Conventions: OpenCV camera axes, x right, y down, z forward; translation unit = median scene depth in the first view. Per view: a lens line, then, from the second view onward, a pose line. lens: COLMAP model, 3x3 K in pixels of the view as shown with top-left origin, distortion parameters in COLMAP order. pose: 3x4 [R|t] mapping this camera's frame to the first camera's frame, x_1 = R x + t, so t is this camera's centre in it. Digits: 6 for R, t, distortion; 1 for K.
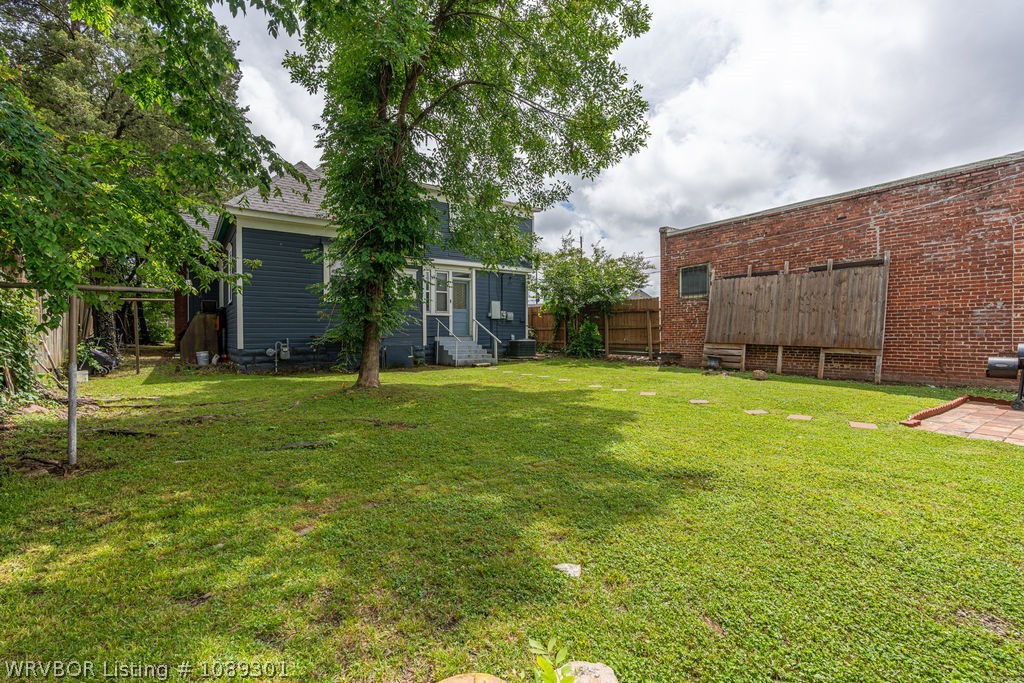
lens RADIAL K [[465.7, 0, 511.4], [0, 465.7, 339.8], [0, 0, 1]] dist [-0.000544, 0.001191]
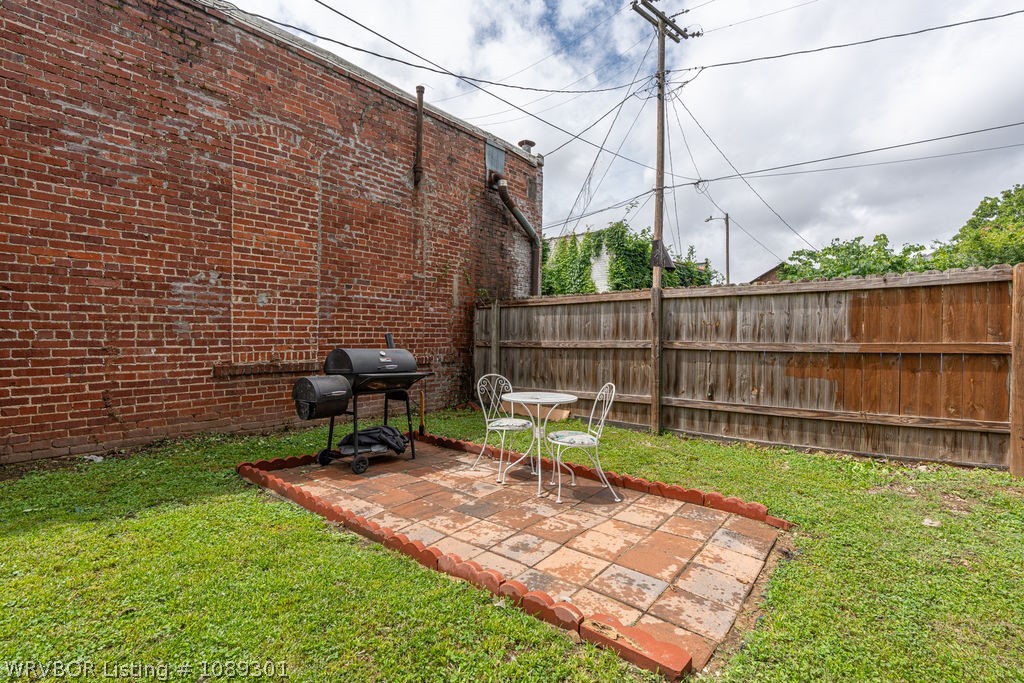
lens RADIAL K [[465.7, 0, 511.4], [0, 465.7, 339.8], [0, 0, 1]] dist [-0.000544, 0.001191]
pose [[-0.265605, -0.001860, 0.964080, 0.311261], [0.015446, 0.999862, 0.006184, -0.001274], [-0.963958, 0.016534, -0.265540, 0.573355]]
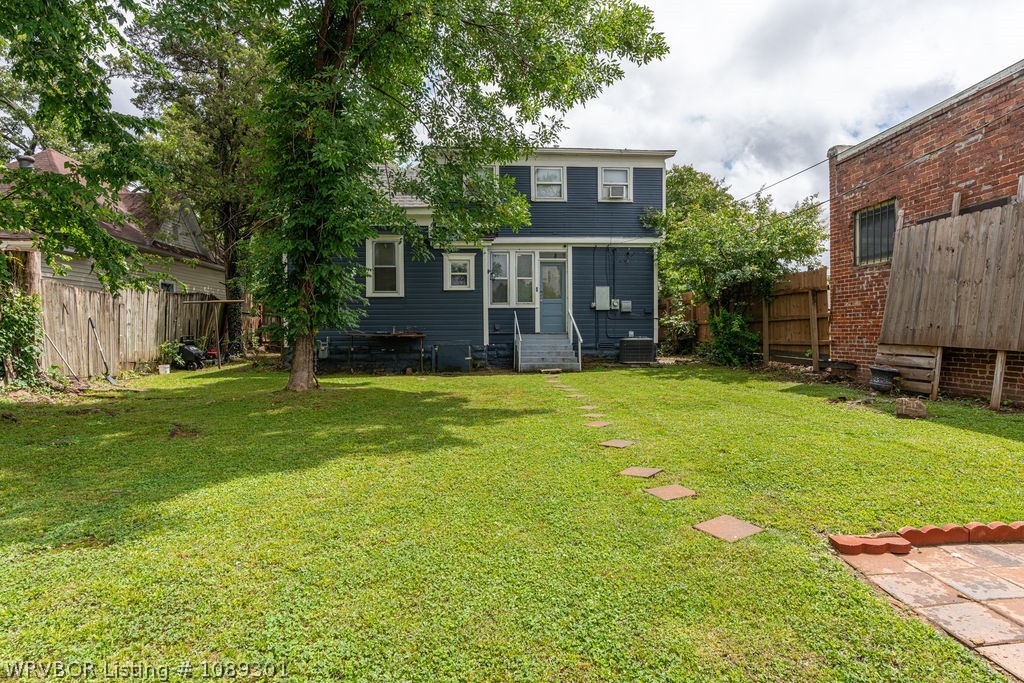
lens RADIAL K [[561.1, 0, 512.0], [0, 561.1, 341.5], [0, 0, 1]] dist [0.002260, 0.000962]
pose [[0.846619, 0.004155, -0.532183, 0.430609], [-0.000666, 0.999977, 0.006747, -0.000677], [0.532199, -0.005358, 0.846603, 0.213764]]
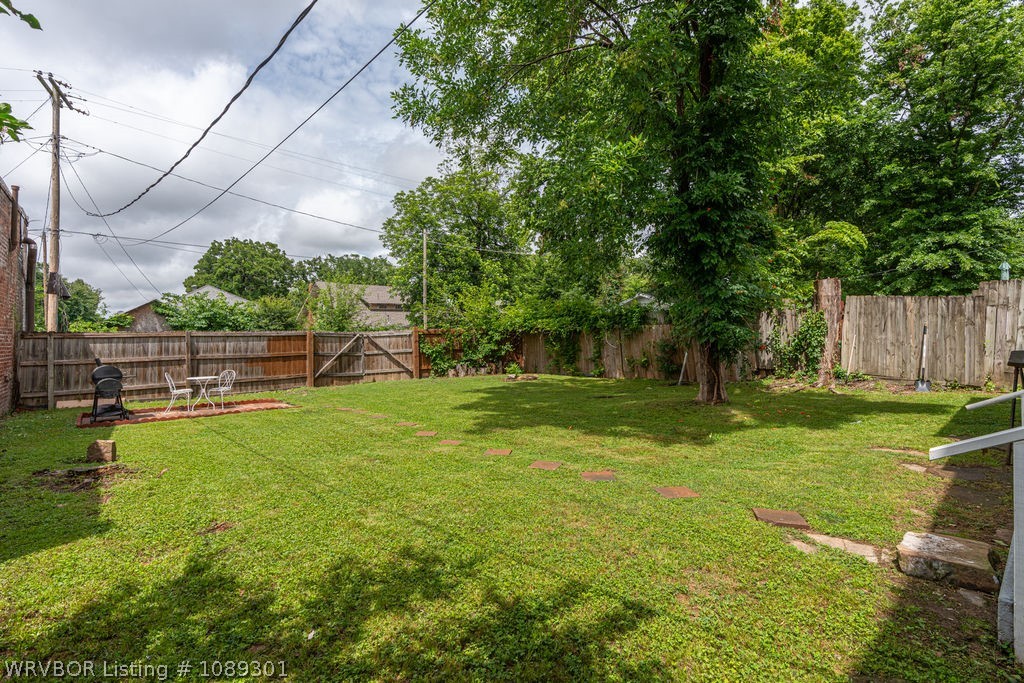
lens RADIAL K [[465.7, 0, 511.4], [0, 465.7, 339.8], [0, 0, 1]] dist [-0.000544, 0.001191]
pose [[-0.996171, 0.021108, -0.084845, 0.118628], [0.019310, 0.999572, 0.021957, -0.036823], [0.085272, 0.020235, -0.996152, 1.340821]]
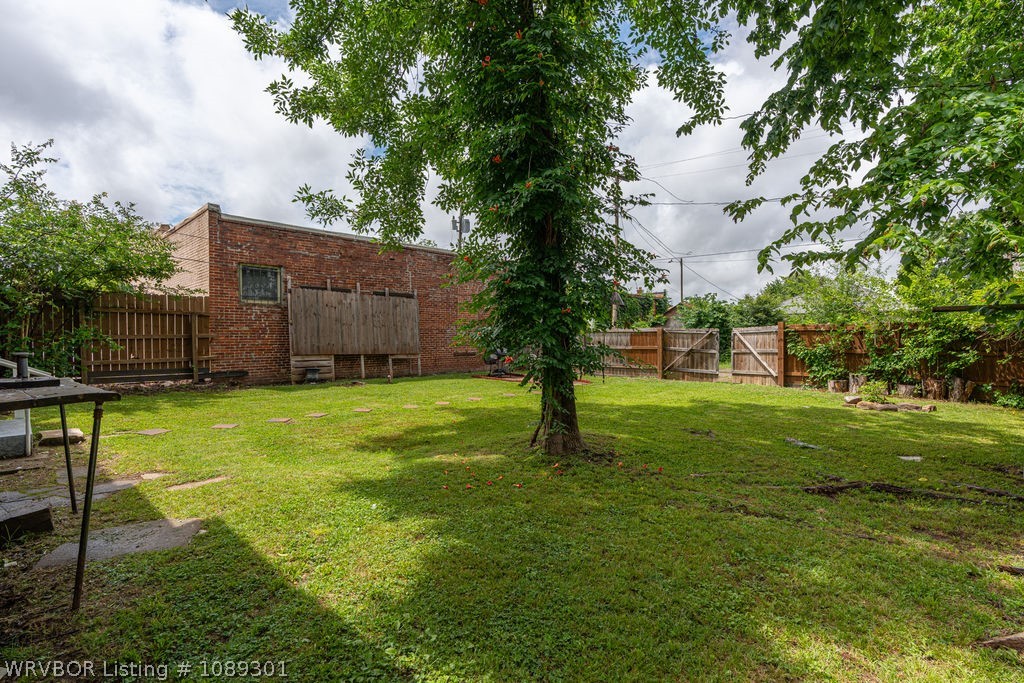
lens RADIAL K [[465.7, 0, 511.4], [0, 465.7, 339.8], [0, 0, 1]] dist [-0.000544, 0.001191]
pose [[-0.214892, -0.002172, 0.976635, -0.609448], [0.015948, 0.999856, 0.005733, -0.023971], [-0.976508, 0.016808, -0.214826, 0.831886]]
